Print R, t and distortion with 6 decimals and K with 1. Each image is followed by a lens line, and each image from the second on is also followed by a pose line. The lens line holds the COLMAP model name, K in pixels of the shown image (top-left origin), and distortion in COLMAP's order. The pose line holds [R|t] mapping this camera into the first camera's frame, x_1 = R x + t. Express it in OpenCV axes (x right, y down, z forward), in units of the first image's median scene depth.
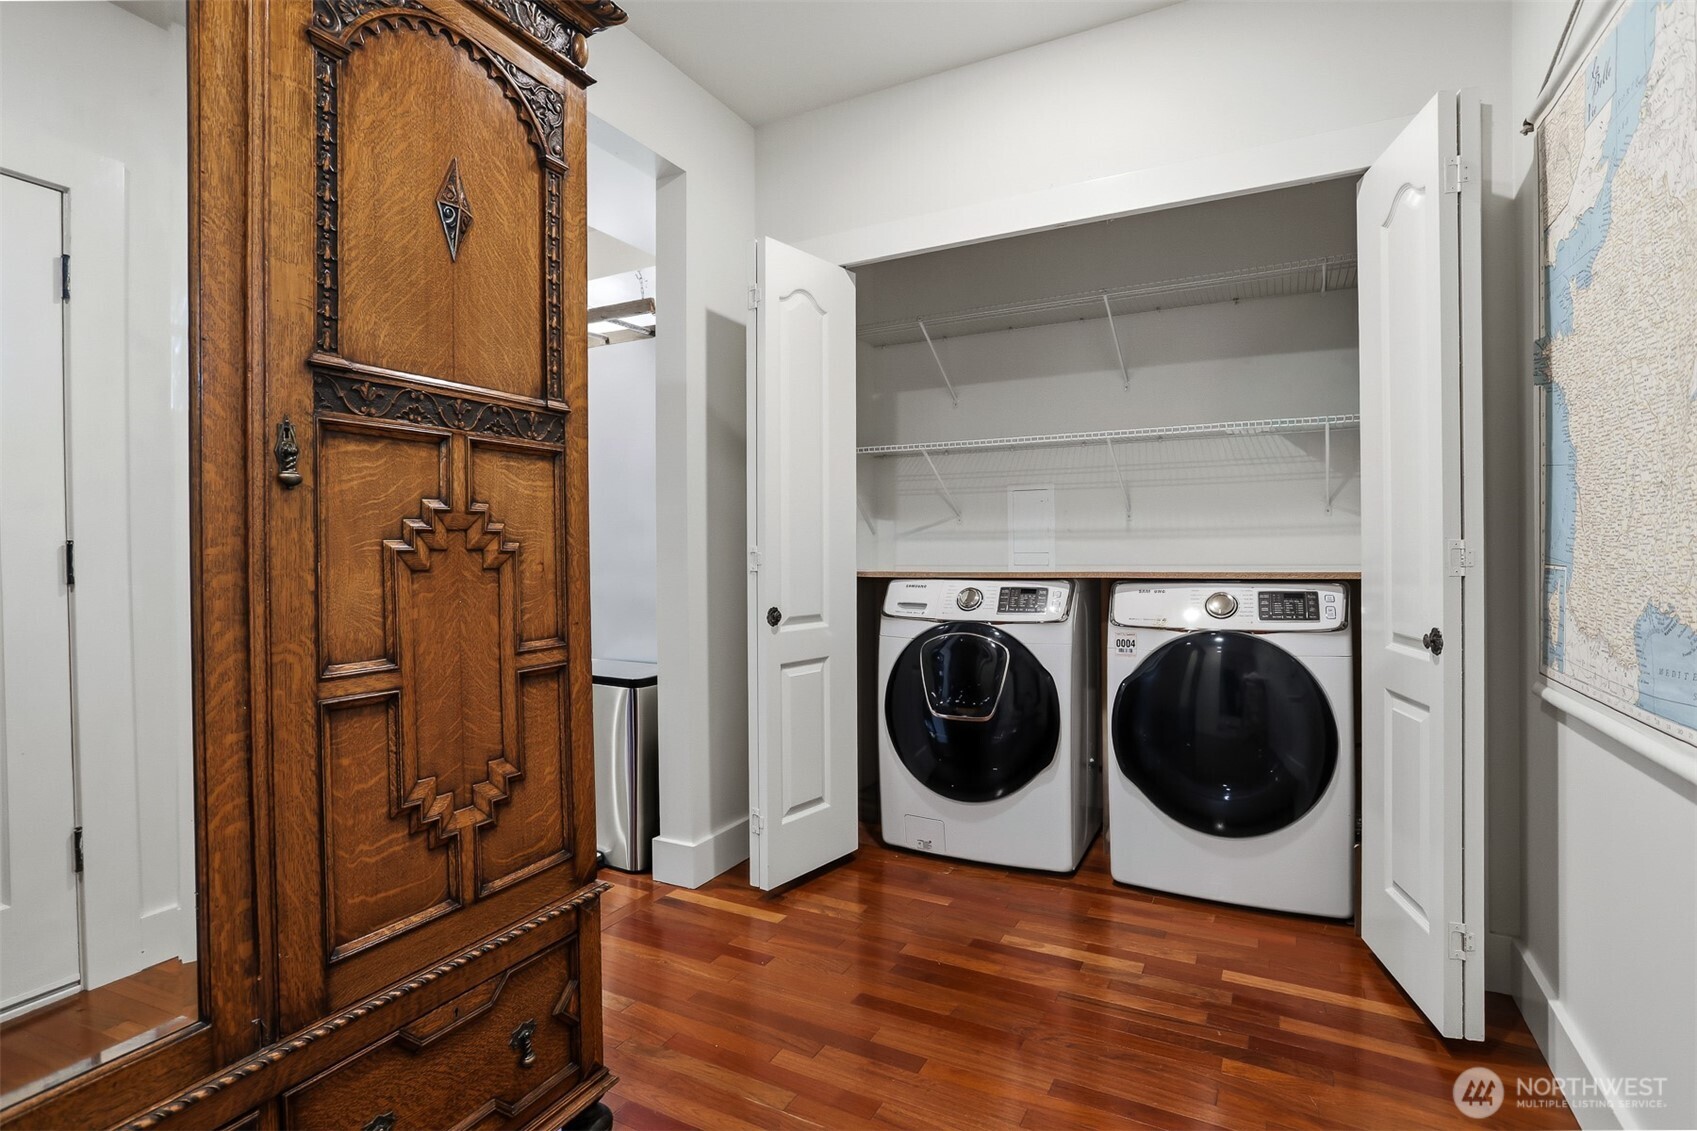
lens RADIAL K [[826.0, 0, 844.1], [0, 826.0, 545.1], [0, 0, 1]] dist [-0.021206, 0.001300]
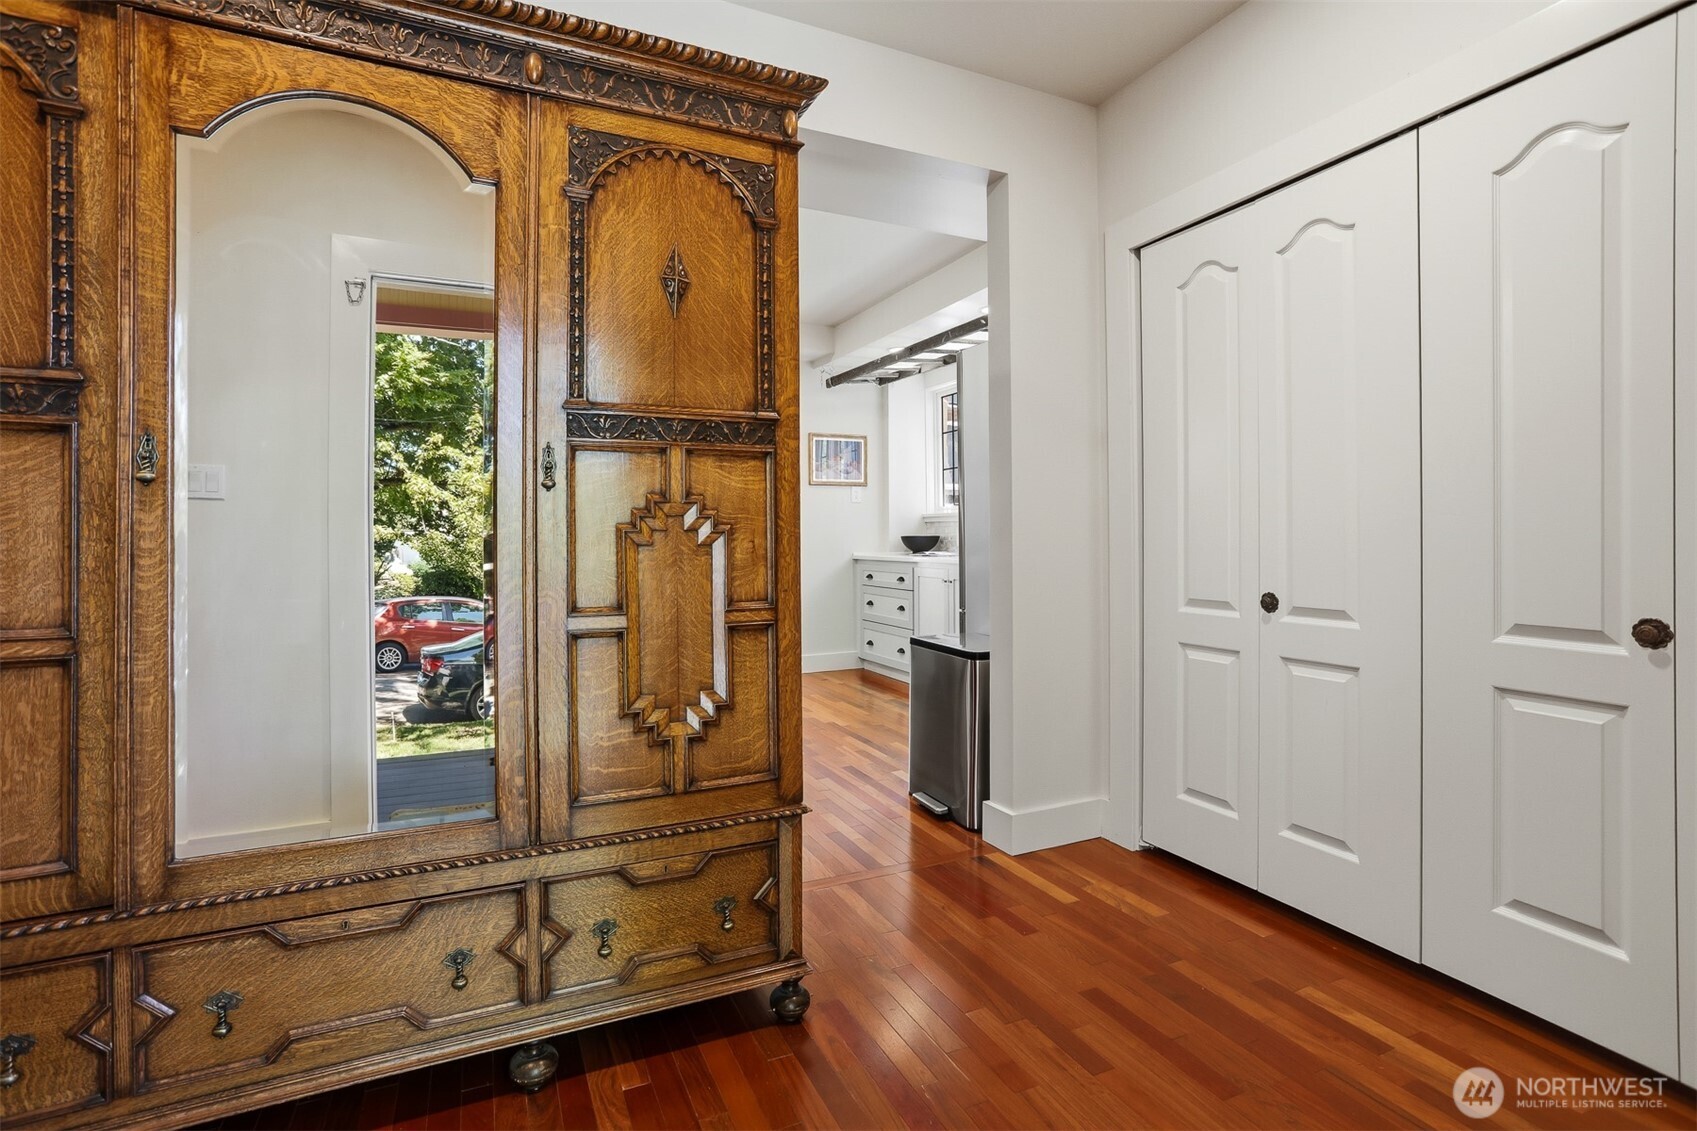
lens RADIAL K [[815.7, 0, 844.1], [0, 815.7, 530.5], [0, 0, 1]] dist [-0.048035, 0.016713]
pose [[0.792997, -0.004928, -0.609206, 0.530820], [0.003819, 0.999988, -0.003118, 0.010237], [0.609214, 0.000145, 0.793006, 0.098843]]
